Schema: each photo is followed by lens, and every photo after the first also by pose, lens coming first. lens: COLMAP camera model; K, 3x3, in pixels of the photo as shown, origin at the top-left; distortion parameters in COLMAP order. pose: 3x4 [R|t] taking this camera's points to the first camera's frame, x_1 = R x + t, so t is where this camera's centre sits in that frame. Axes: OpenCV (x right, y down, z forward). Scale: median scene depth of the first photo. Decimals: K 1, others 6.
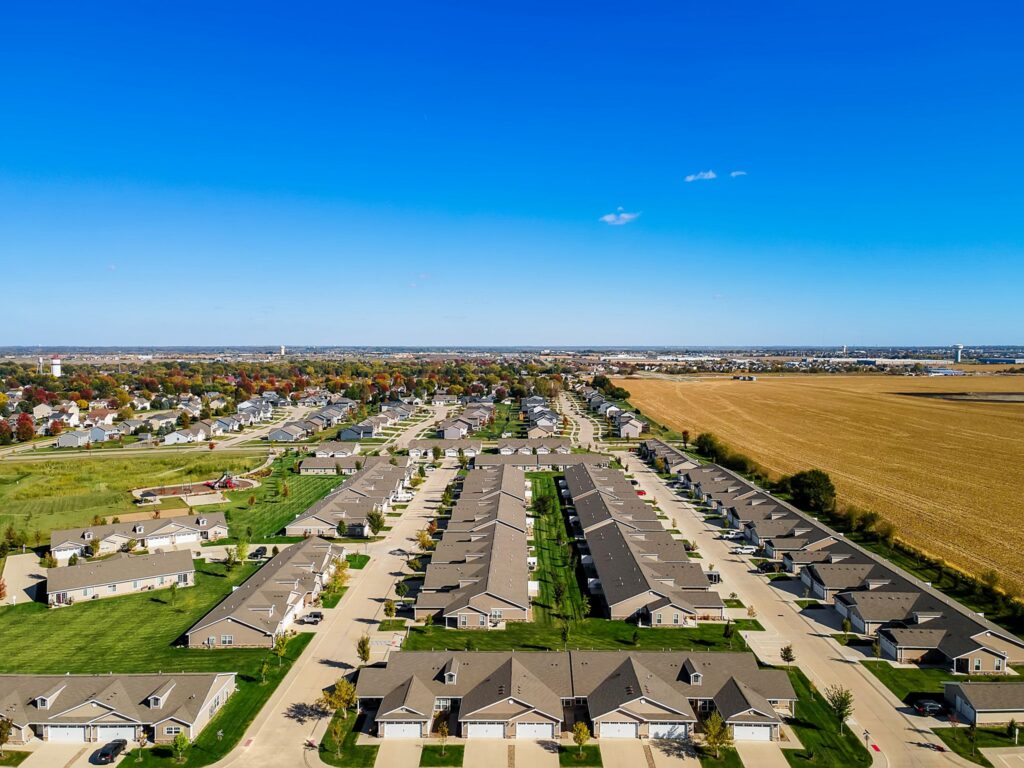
lens RADIAL K [[743.3, 0, 509.2], [0, 743.3, 377.6], [0, 0, 1]] dist [0.028016, 0.007039]
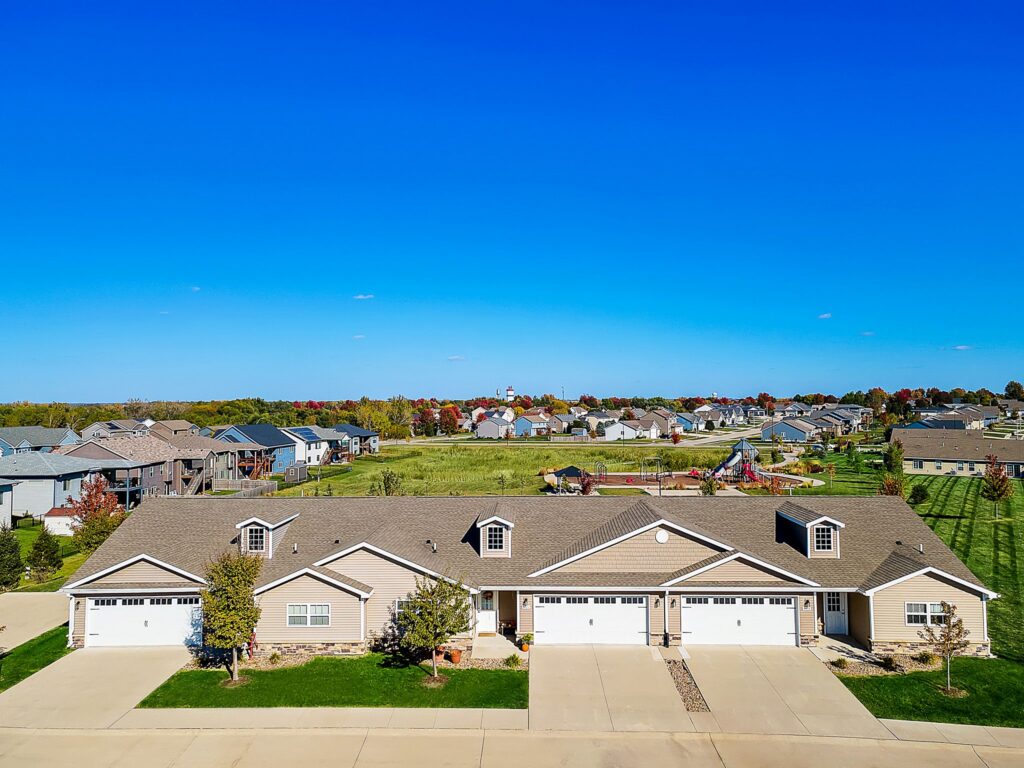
lens RADIAL K [[743.3, 0, 515.9], [0, 743.3, 385.3], [0, 0, 1]] dist [0.028016, 0.007039]
pose [[0.853467, -0.011198, -0.521027, -0.389709], [-0.022103, 0.998092, -0.057657, 0.174288], [0.520678, 0.060725, 0.851591, 0.837128]]
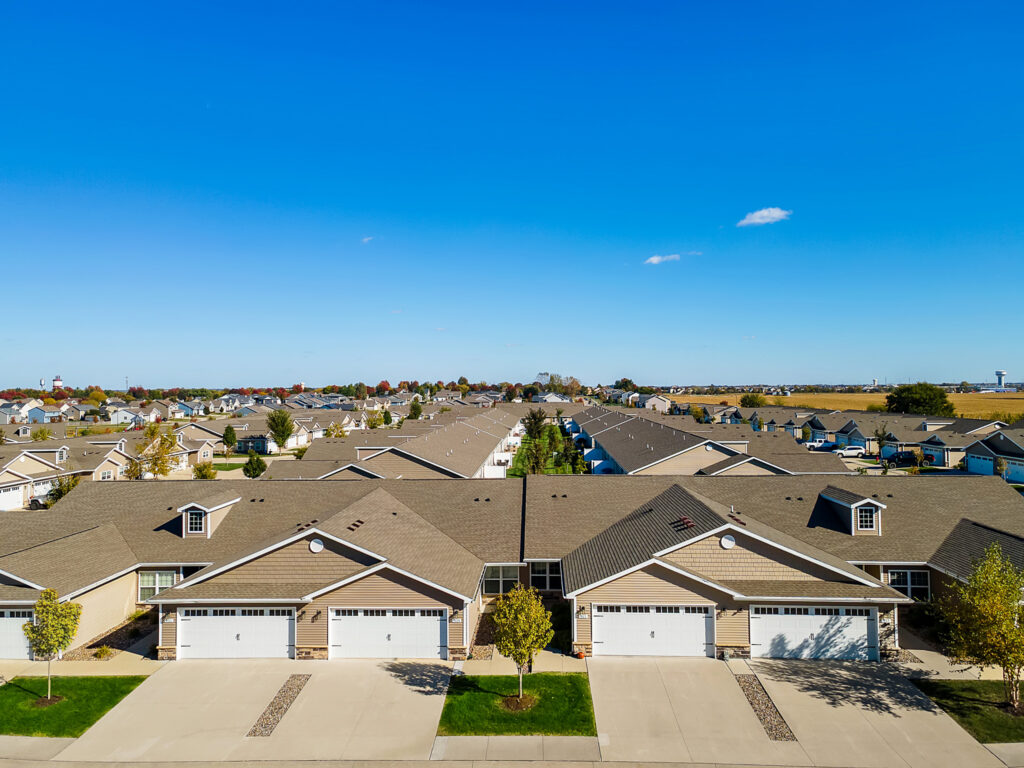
lens RADIAL K [[742.2, 0, 511.1], [0, 742.2, 383.3], [0, 0, 1]] dist [0.043064, -0.005038]
pose [[0.999569, -0.006718, -0.028575, 0.047910], [0.005315, 0.998789, -0.048908, 0.188922], [0.028869, 0.048735, 0.998394, 0.336881]]
